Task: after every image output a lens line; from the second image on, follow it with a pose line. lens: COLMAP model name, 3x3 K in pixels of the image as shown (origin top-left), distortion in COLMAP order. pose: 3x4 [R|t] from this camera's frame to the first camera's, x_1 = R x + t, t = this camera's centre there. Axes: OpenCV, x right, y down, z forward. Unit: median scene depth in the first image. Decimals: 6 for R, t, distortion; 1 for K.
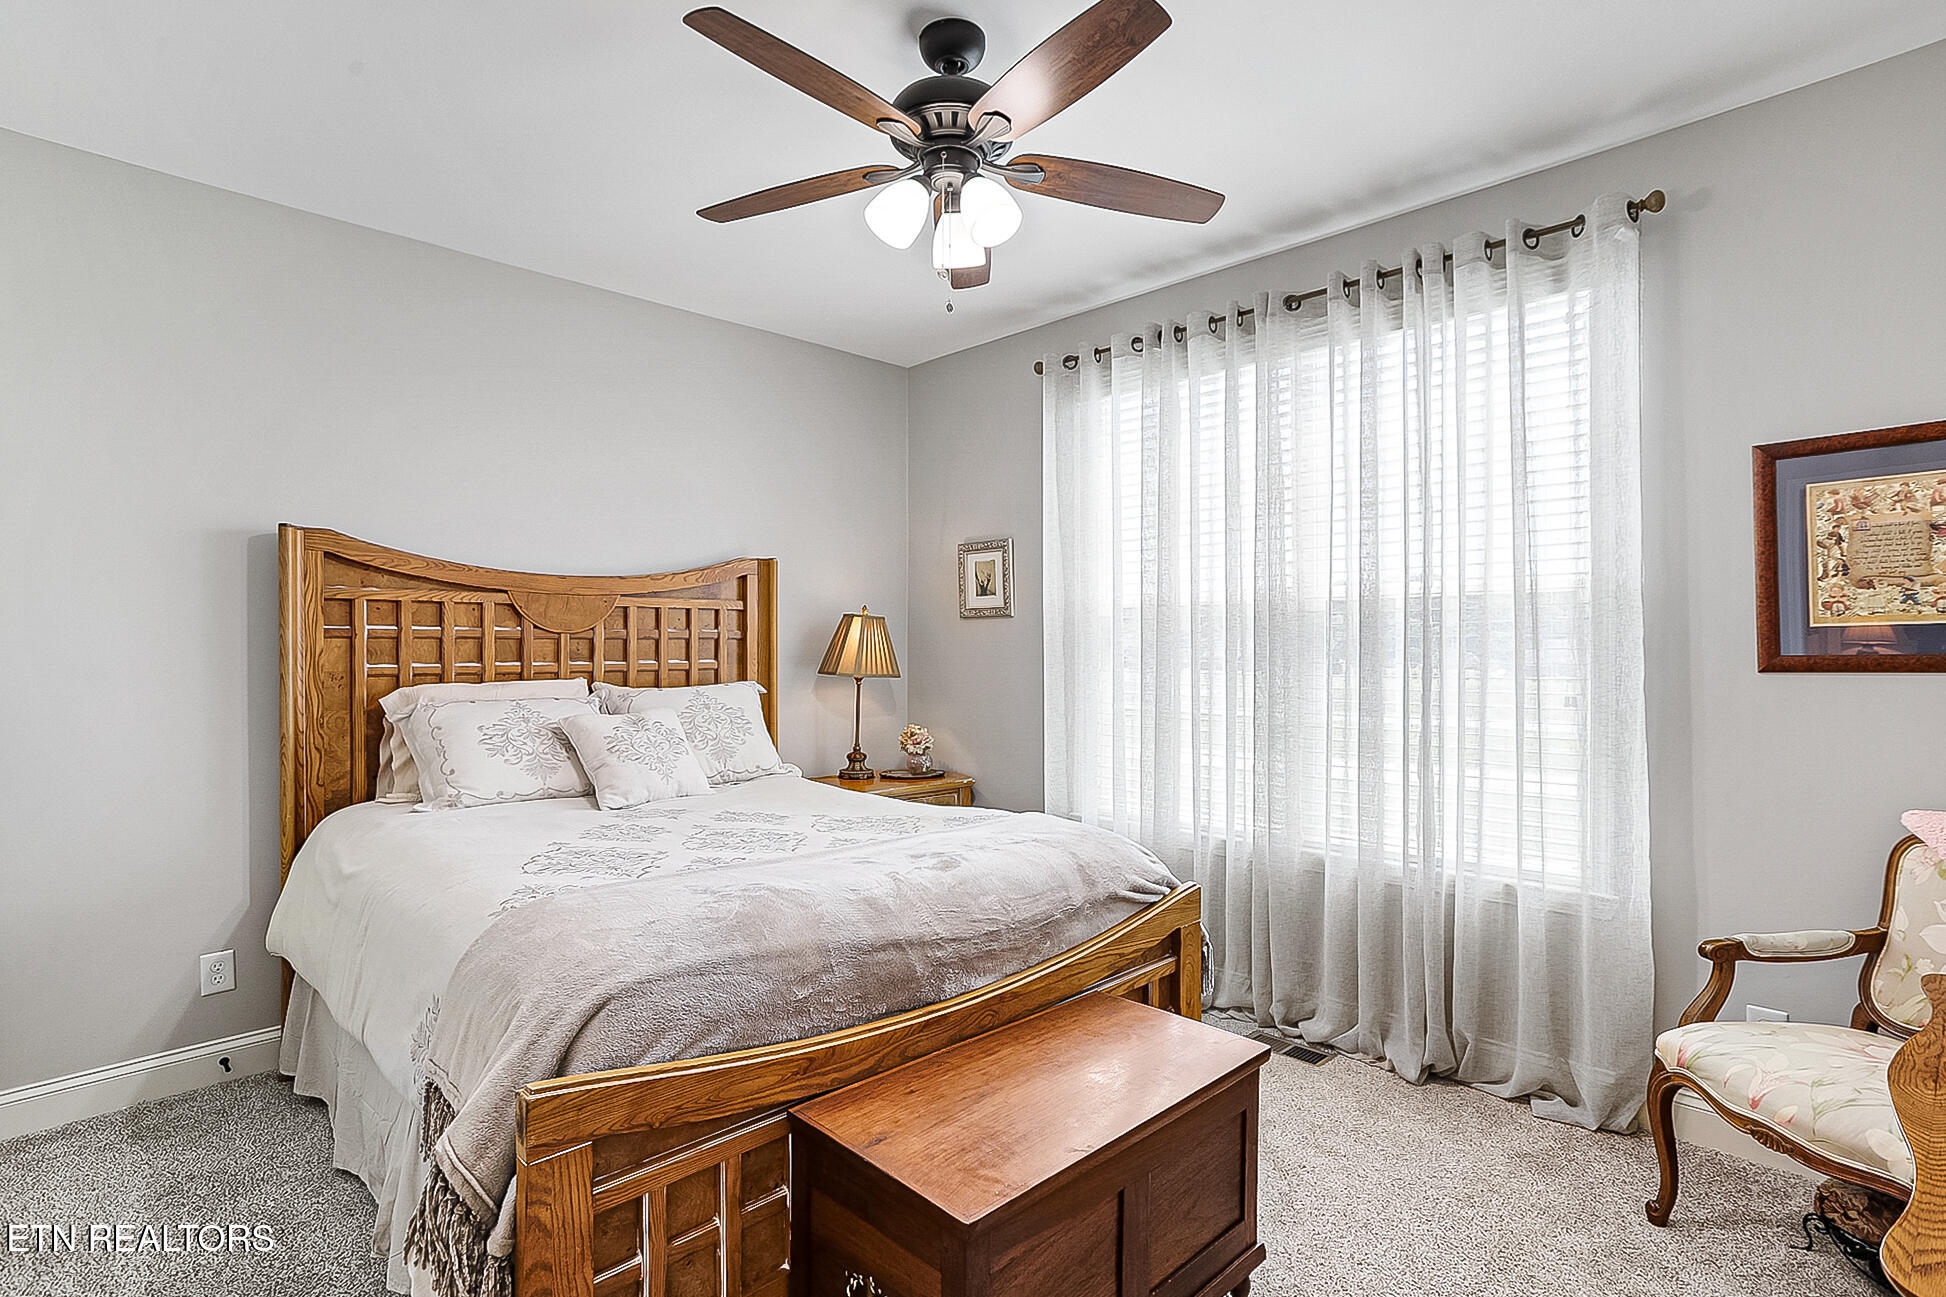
lens RADIAL K [[976.2, 0, 1022.0], [0, 976.2, 646.6], [0, 0, 1]] dist [-0.012359, 0.007979]
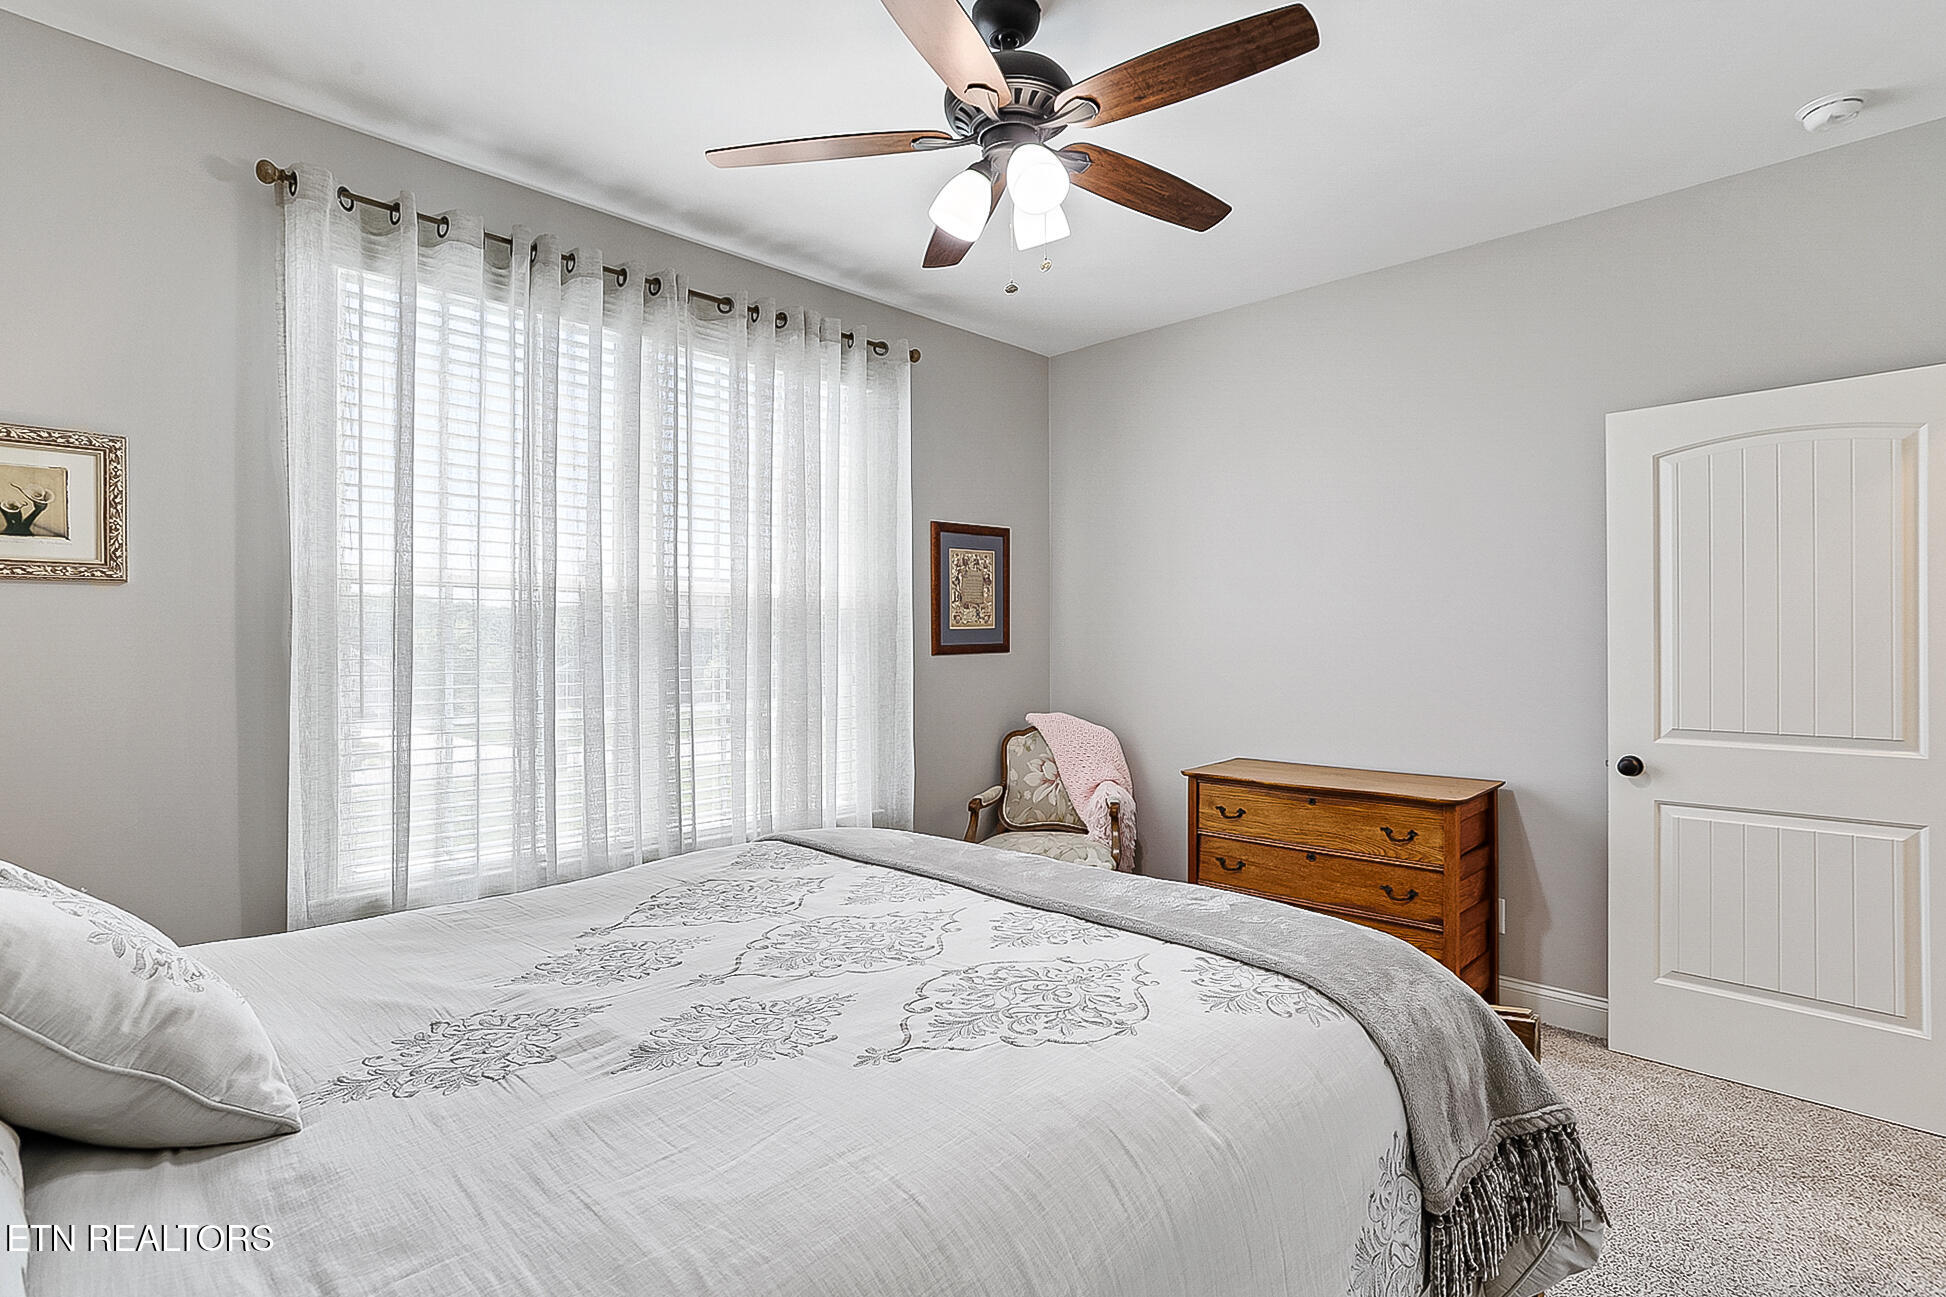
lens RADIAL K [[976.2, 0, 1002.7], [0, 976.2, 643.4], [0, 0, 1]] dist [-0.012359, 0.007979]
pose [[-0.021874, -0.002430, 0.999758, -0.758845], [0.001701, 0.999996, 0.002467, 0.001771], [-0.999759, 0.001754, -0.021870, 0.731593]]
